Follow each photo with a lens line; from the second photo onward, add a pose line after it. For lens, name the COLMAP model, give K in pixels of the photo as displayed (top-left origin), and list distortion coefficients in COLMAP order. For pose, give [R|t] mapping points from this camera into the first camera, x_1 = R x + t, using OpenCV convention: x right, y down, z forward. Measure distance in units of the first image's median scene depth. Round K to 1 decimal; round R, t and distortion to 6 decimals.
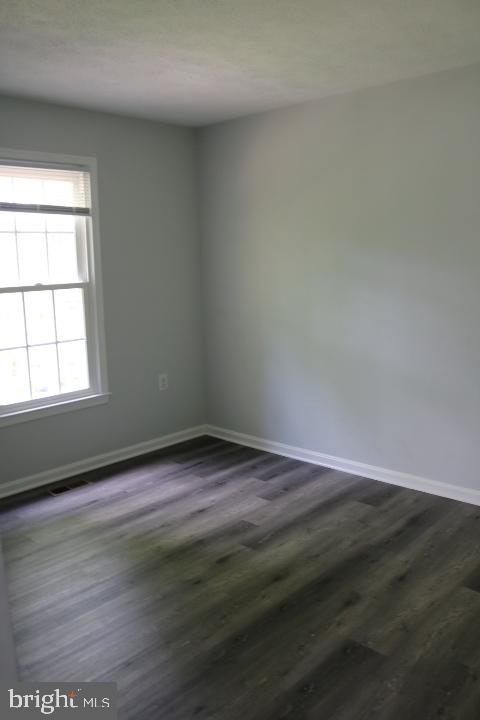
lens RADIAL K [[590.6, 0, 239.7], [0, 590.6, 323.8], [0, 0, 1]] dist [-0.109635, 0.008757]
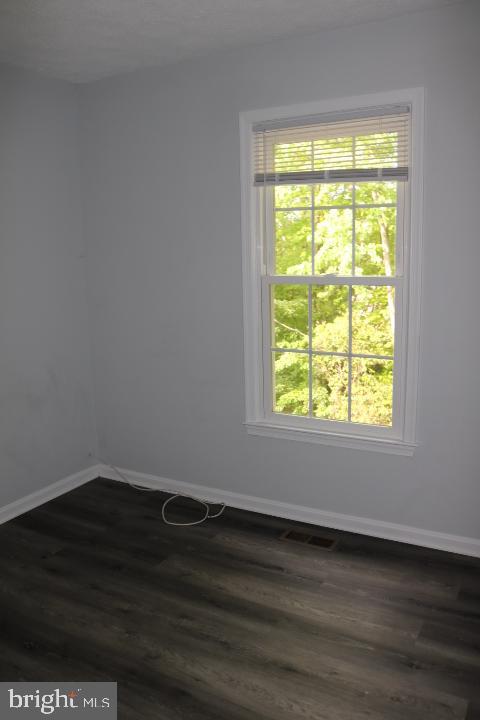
lens RADIAL K [[593.8, 0, 240.1], [0, 593.8, 352.3], [0, 0, 1]] dist [-0.130440, 0.104609]
pose [[0.253413, 0.193200, -0.947869, 0.363748], [-0.093674, 0.980149, 0.174736, -0.090387], [0.962812, 0.044510, 0.266480, 0.653278]]
